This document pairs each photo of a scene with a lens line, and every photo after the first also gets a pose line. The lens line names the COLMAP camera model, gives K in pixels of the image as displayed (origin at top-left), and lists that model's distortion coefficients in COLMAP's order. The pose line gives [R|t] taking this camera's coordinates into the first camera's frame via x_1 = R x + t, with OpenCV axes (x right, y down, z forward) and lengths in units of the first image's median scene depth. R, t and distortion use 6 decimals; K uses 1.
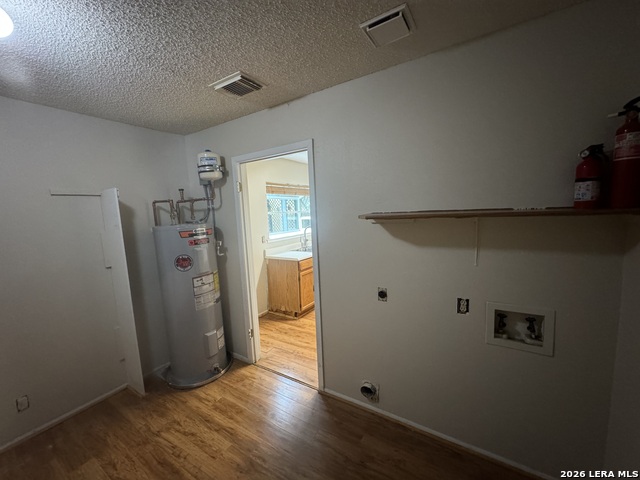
lens RADIAL K [[254.8, 0, 318.2], [0, 254.8, 242.1], [0, 0, 1]] dist [0.001380, 0.000427]
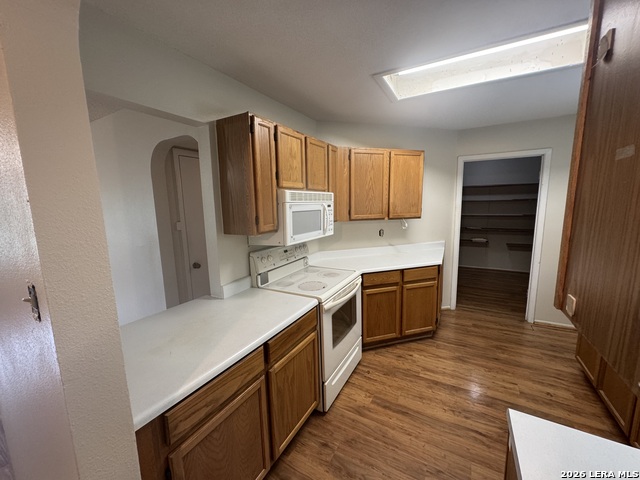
lens RADIAL K [[256.4, 0, 319.1], [0, 256.4, 239.3], [0, 0, 1]] dist [-0.001133, 0.000118]
pose [[-0.996702, 0.070571, -0.040054, 0.529349], [0.057334, 0.961760, 0.267824, -0.197640], [0.057423, 0.264644, -0.962635, 1.392596]]
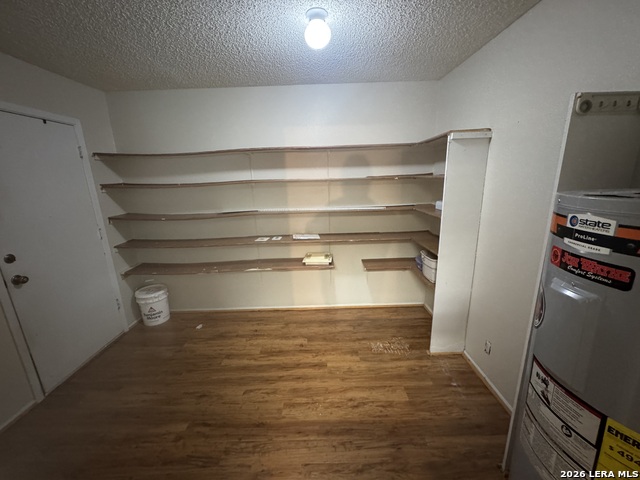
lens RADIAL K [[256.4, 0, 319.1], [0, 256.4, 239.3], [0, 0, 1]] dist [-0.001133, 0.000118]
pose [[-0.836987, 0.196411, -0.510759, -0.065949], [-0.001339, 0.932629, 0.360835, -0.069950], [0.547221, 0.302698, -0.780335, 0.612066]]
